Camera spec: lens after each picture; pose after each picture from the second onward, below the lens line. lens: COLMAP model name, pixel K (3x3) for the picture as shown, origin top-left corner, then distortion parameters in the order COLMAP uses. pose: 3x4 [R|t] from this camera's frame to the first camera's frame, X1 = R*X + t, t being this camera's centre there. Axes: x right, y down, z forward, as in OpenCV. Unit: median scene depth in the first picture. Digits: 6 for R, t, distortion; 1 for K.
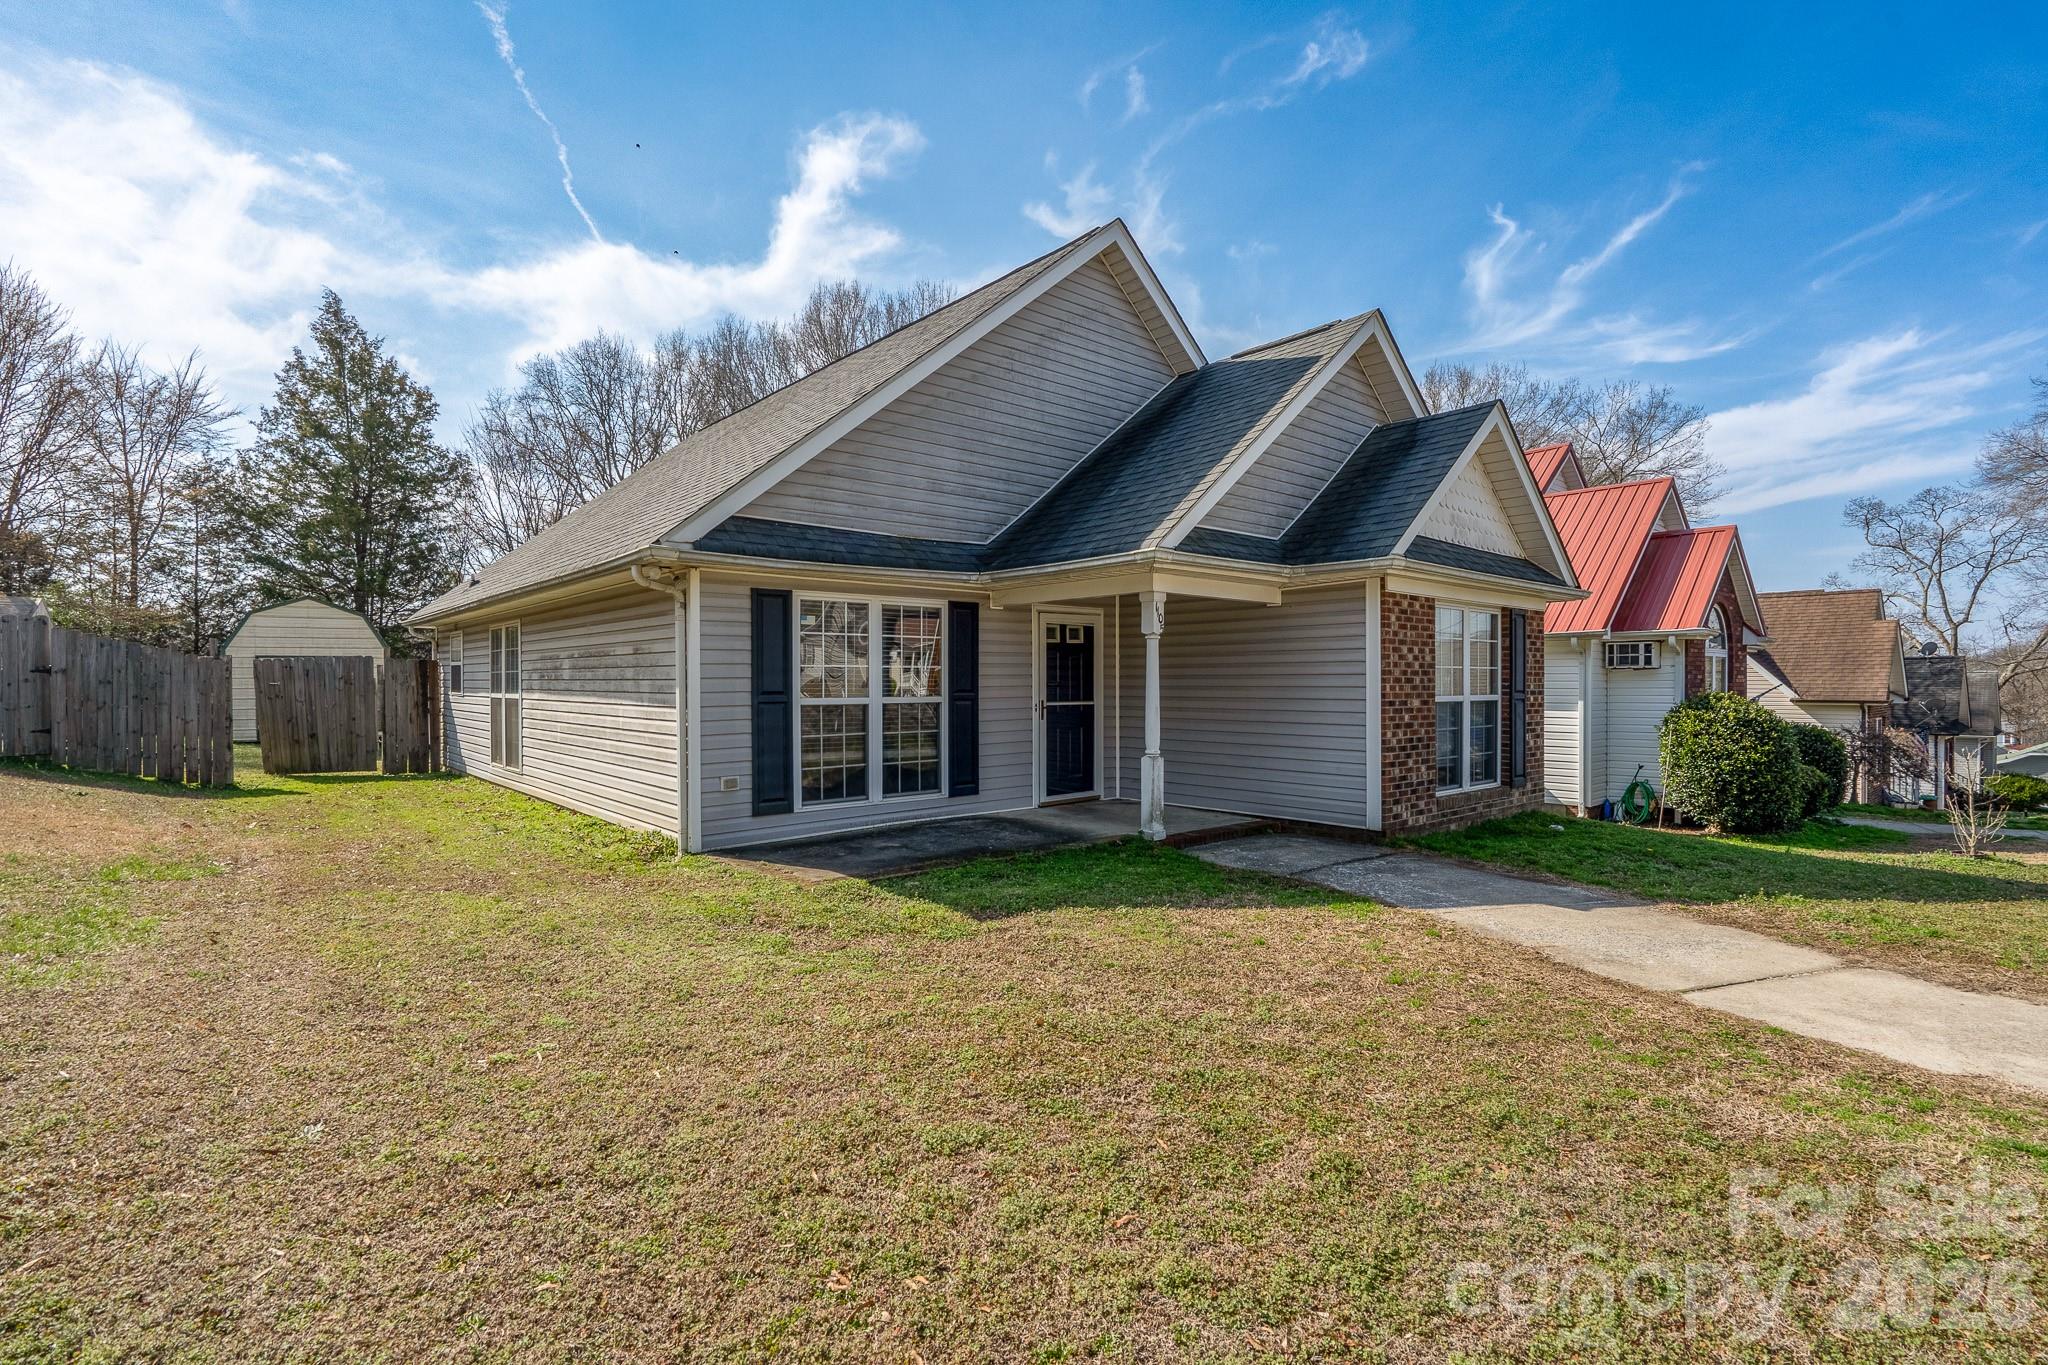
lens RADIAL K [[943.0, 0, 1029.3], [0, 943.0, 683.2], [0, 0, 1]] dist [-0.008840, 0.003726]
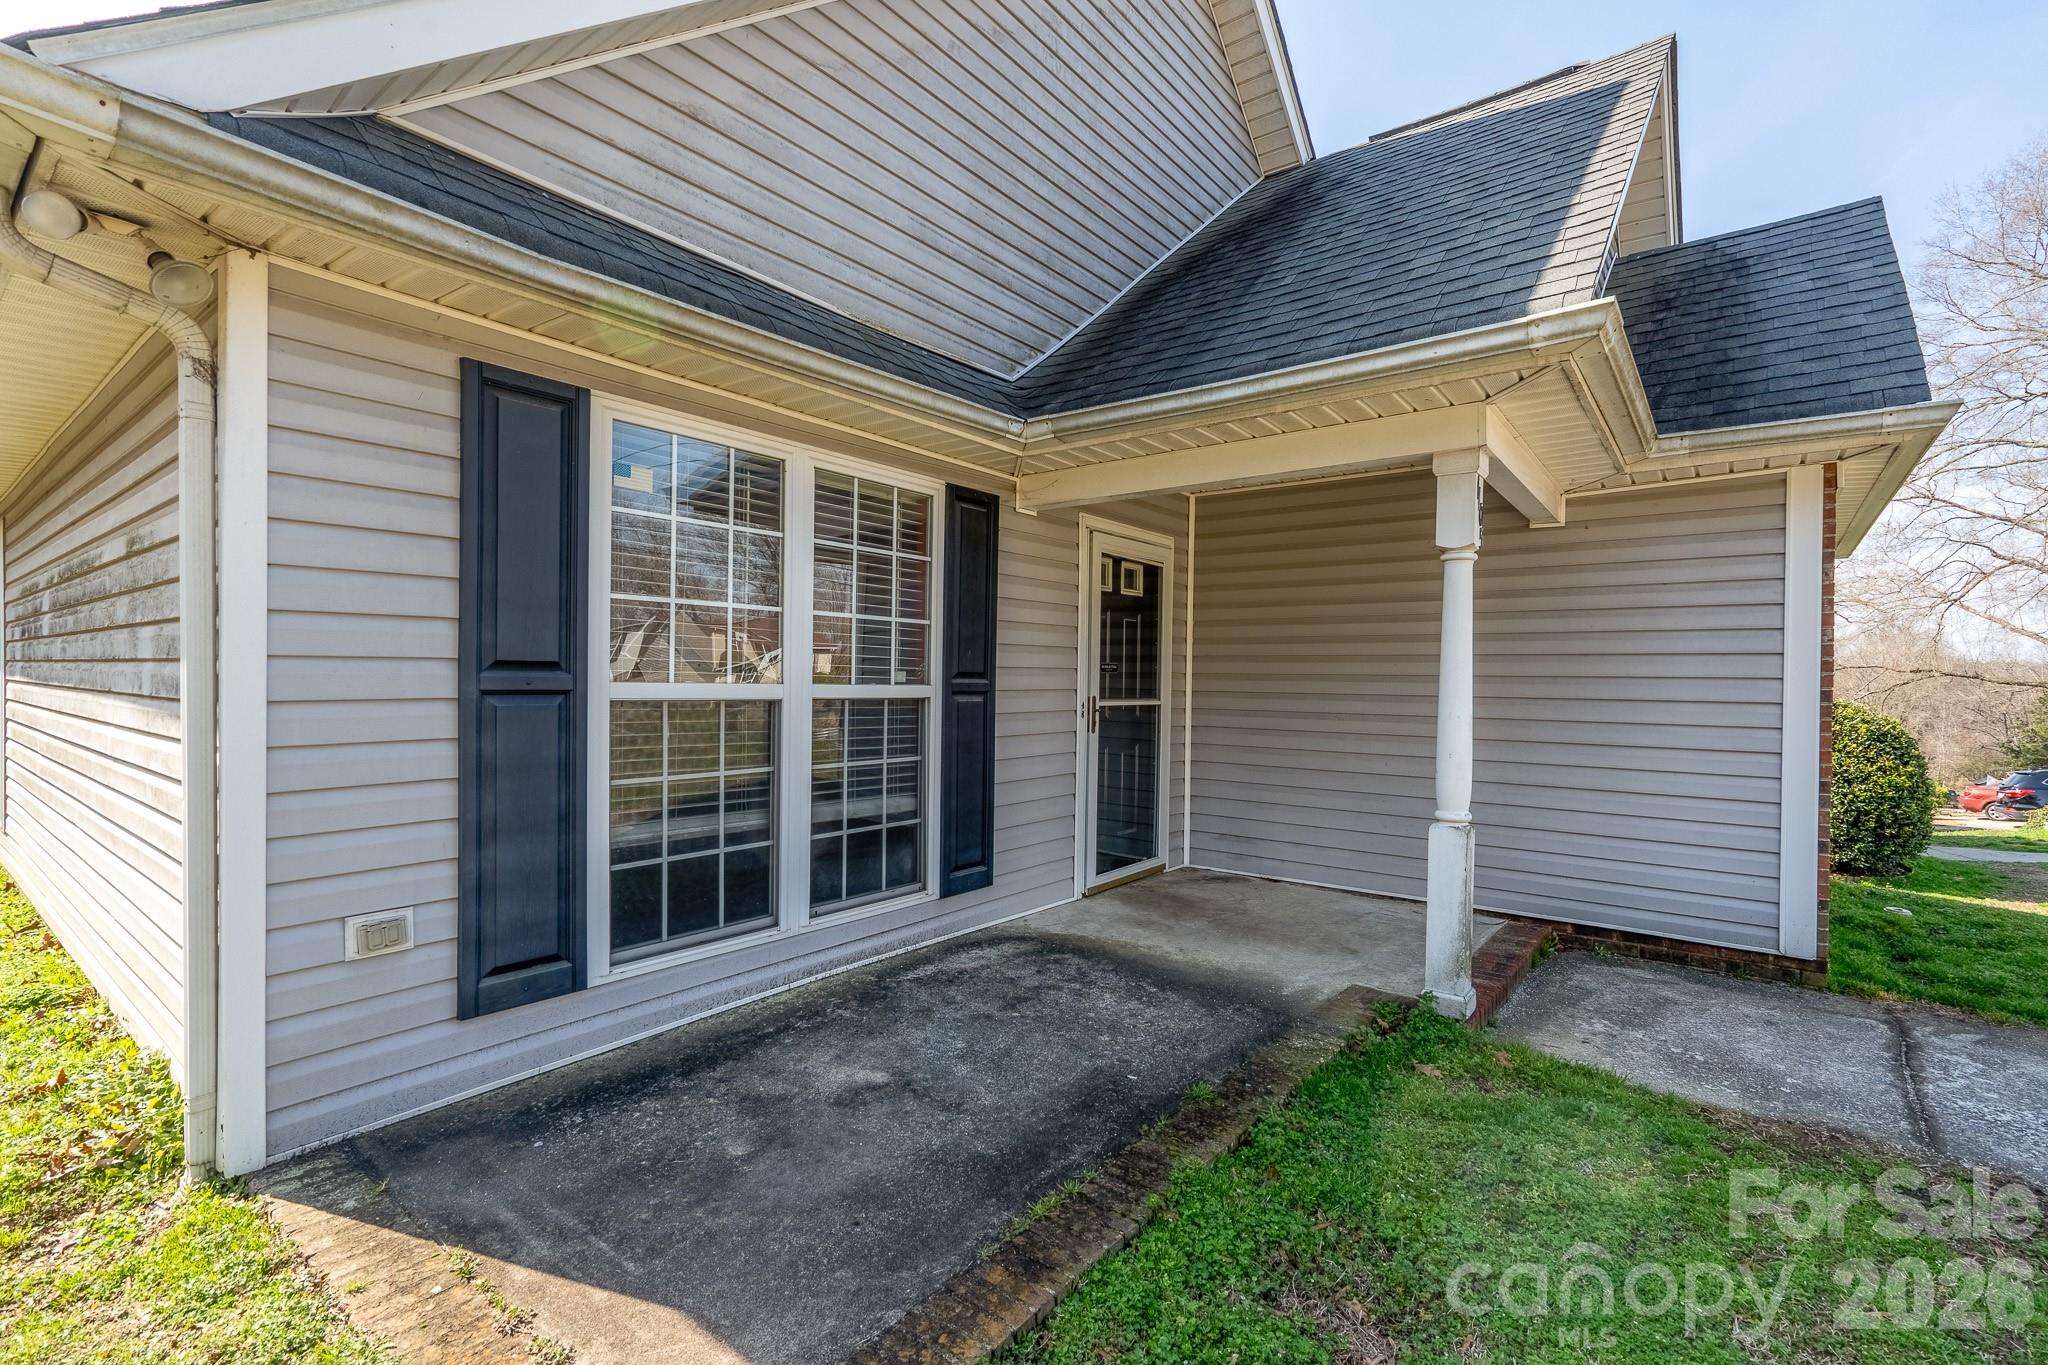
lens RADIAL K [[943.0, 0, 1033.6], [0, 943.0, 688.6], [0, 0, 1]] dist [-0.008840, 0.003726]
pose [[0.982680, 0.015276, 0.184680, -0.129914], [-0.016953, 0.999828, 0.007509, 0.011537], [-0.184533, -0.010510, 0.982770, 0.534348]]
